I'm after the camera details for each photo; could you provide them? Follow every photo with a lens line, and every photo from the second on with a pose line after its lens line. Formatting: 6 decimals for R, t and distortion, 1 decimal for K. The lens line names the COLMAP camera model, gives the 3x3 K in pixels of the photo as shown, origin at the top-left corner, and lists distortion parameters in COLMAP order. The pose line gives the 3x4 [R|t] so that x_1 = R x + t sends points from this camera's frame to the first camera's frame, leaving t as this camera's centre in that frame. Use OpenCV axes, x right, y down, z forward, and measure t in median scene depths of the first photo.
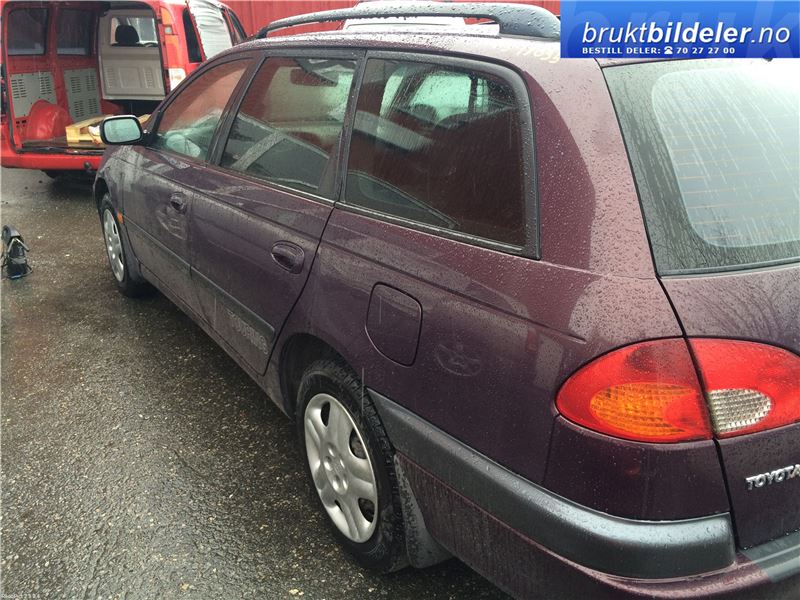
lens RADIAL K [[686.0, 0, 400.0], [0, 686.0, 300.0], [0, 0, 1]] dist [0.077362, -0.132208]
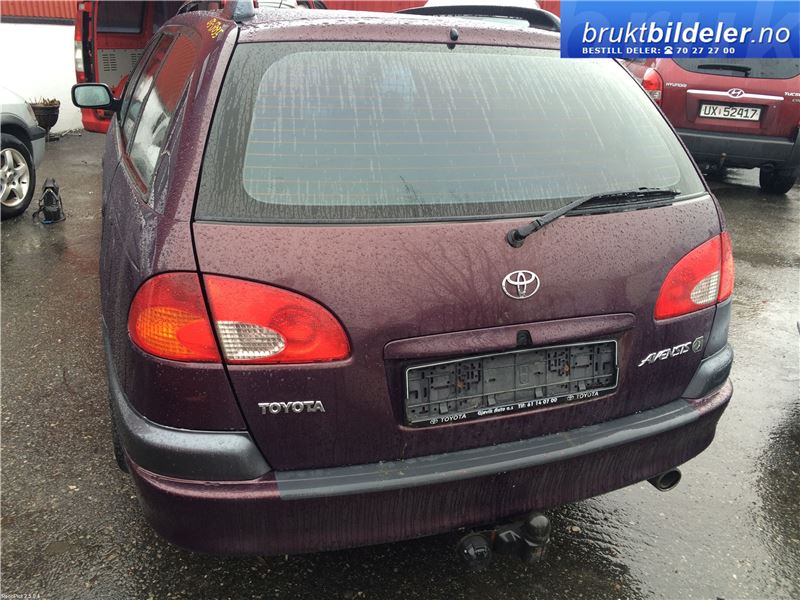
lens RADIAL K [[671.2, 0, 400.0], [0, 671.2, 300.0], [0, 0, 1]] dist [0.082528, -0.103192]
pose [[0.978357, 0.109340, -0.175676, 0.901428], [-0.107513, 0.994004, 0.019915, 0.038365], [0.176800, -0.000597, 0.984247, -0.062524]]
